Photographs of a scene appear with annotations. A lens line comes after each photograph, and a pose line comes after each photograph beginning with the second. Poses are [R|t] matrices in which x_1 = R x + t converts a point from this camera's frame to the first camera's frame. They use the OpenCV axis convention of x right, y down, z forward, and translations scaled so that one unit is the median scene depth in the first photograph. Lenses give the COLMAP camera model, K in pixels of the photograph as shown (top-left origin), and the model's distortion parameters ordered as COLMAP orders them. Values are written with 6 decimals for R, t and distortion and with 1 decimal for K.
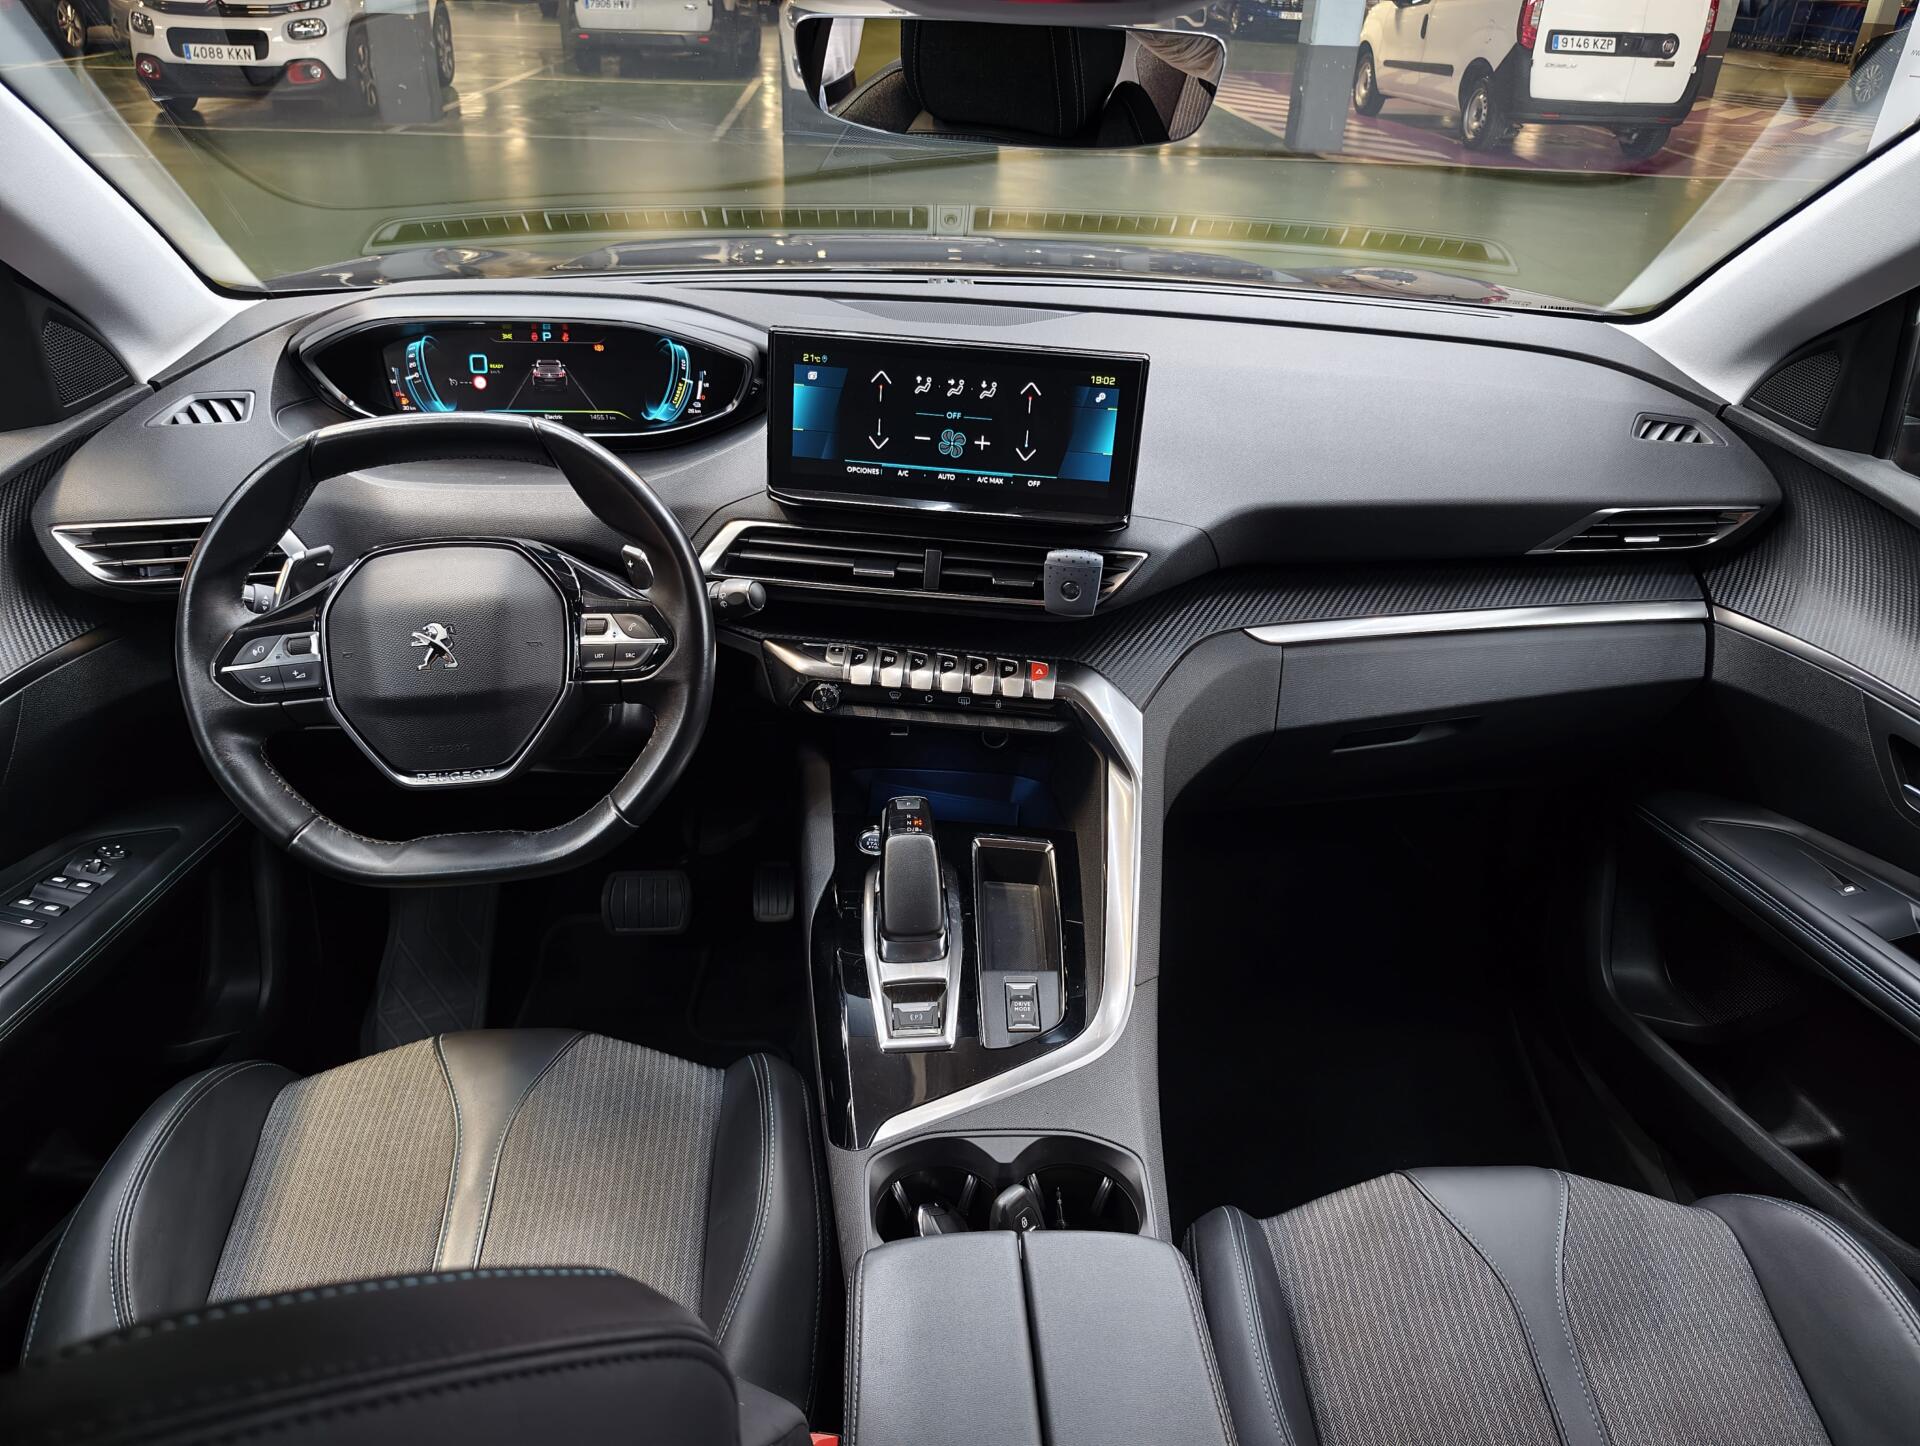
lens RADIAL K [[1295.6, 0, 960.0], [0, 1295.6, 723.0], [0, 0, 1]] dist [-0.000393, -0.002728]
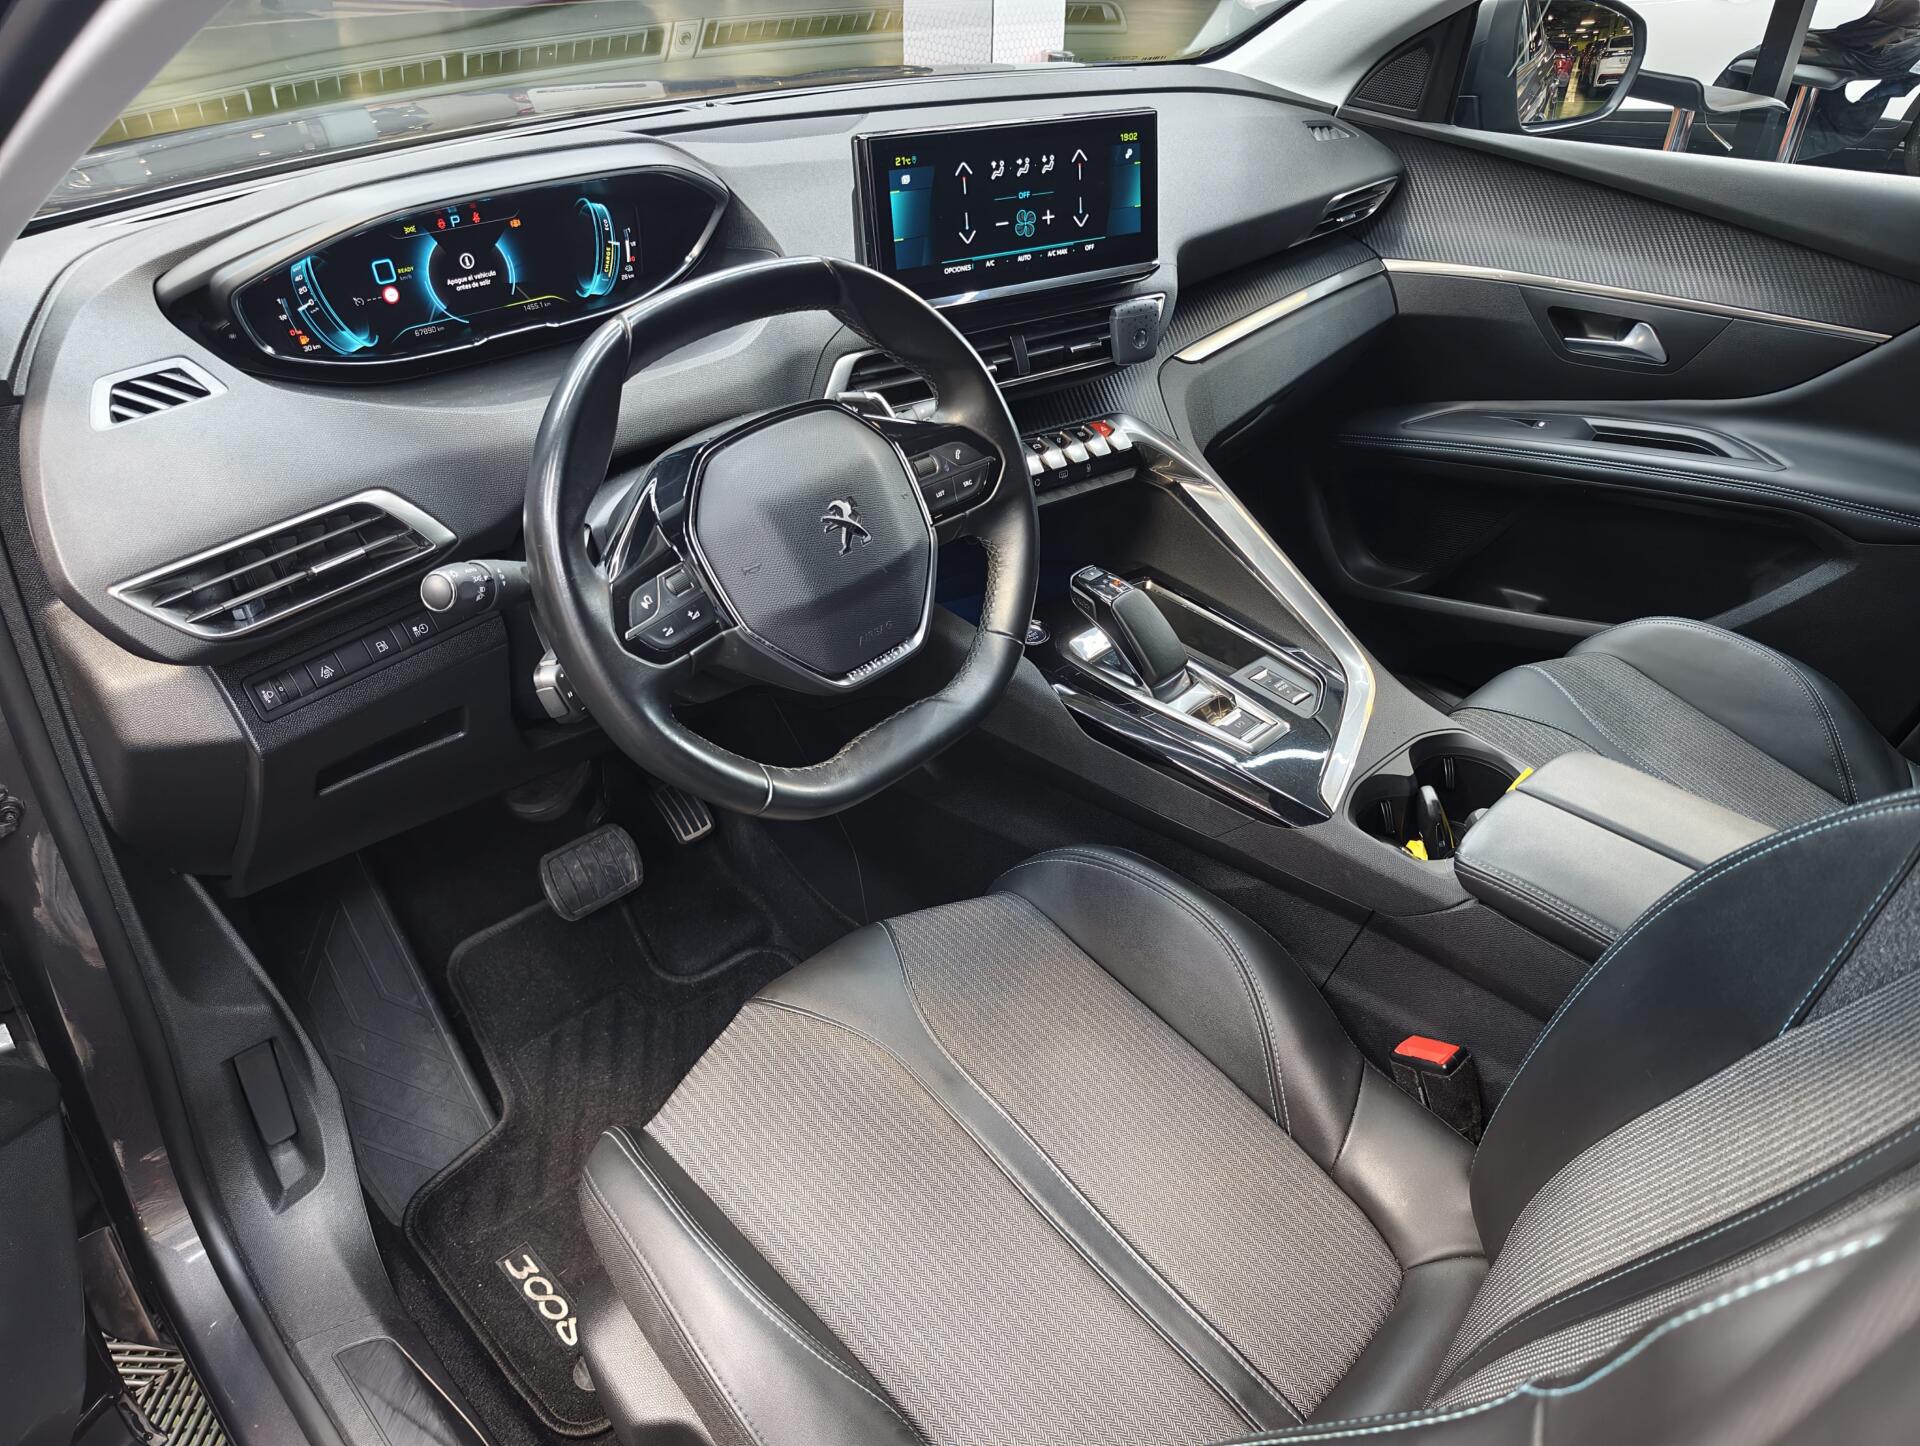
lens RADIAL K [[1346.8, 0, 960.0], [0, 1346.8, 723.0], [0, 0, 1]] dist [-0.034494, 0.031107]
pose [[0.756481, -0.383716, 0.529621, -0.741718], [0.339073, 0.922571, 0.184100, -0.062016], [-0.559255, 0.040312, 0.828015, 0.159391]]
